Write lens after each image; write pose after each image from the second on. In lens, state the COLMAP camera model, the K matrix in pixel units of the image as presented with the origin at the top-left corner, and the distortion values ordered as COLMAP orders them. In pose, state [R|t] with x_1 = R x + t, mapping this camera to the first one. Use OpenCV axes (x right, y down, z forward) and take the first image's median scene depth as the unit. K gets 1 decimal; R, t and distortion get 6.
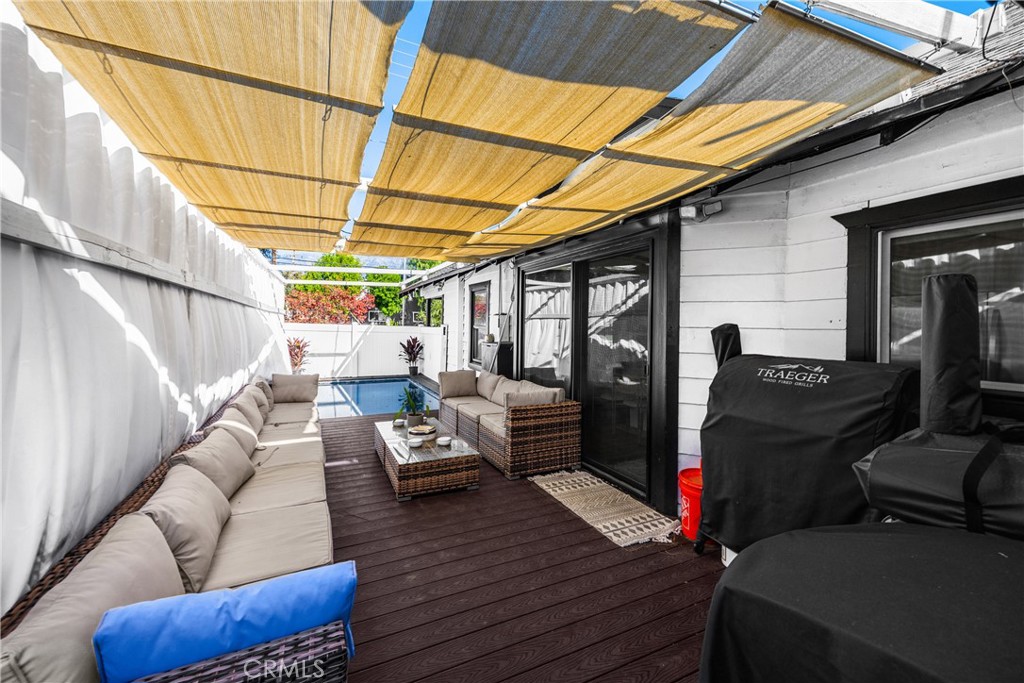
lens RADIAL K [[436.2, 0, 513.8], [0, 436.2, 326.9], [0, 0, 1]] dist [-0.000585, -0.000107]
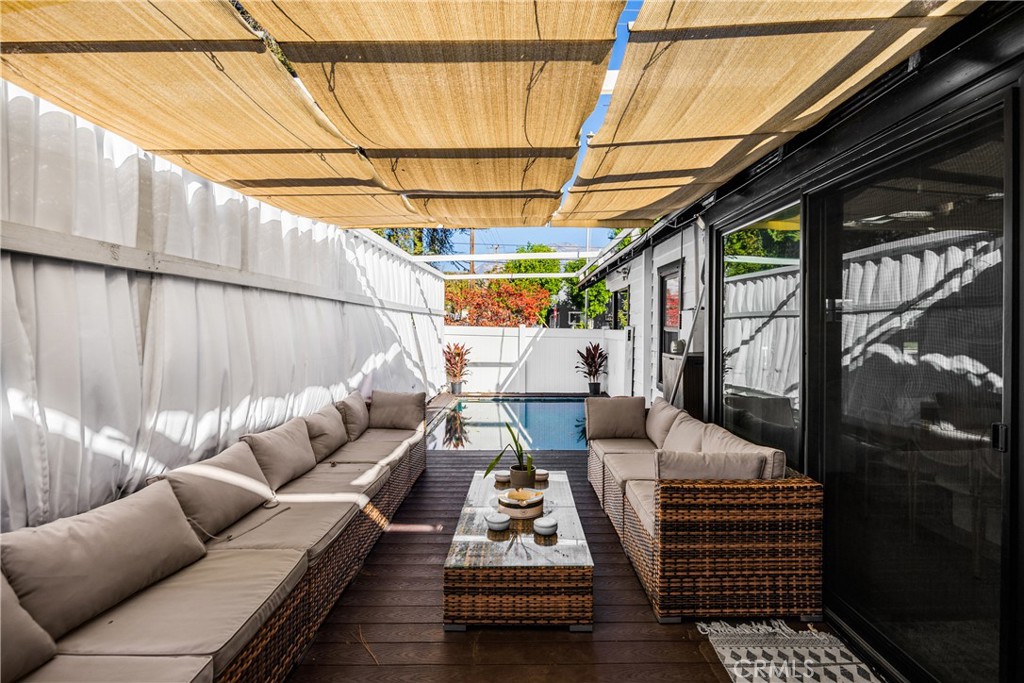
lens RADIAL K [[529.5, 0, 512.3], [0, 529.5, 325.6], [0, 0, 1]] dist [-0.006716, -0.000743]
pose [[0.903692, -0.007169, -0.428123, 0.048961], [0.002930, 0.999940, -0.010559, 0.002475], [0.428173, 0.008288, 0.903659, 0.168381]]
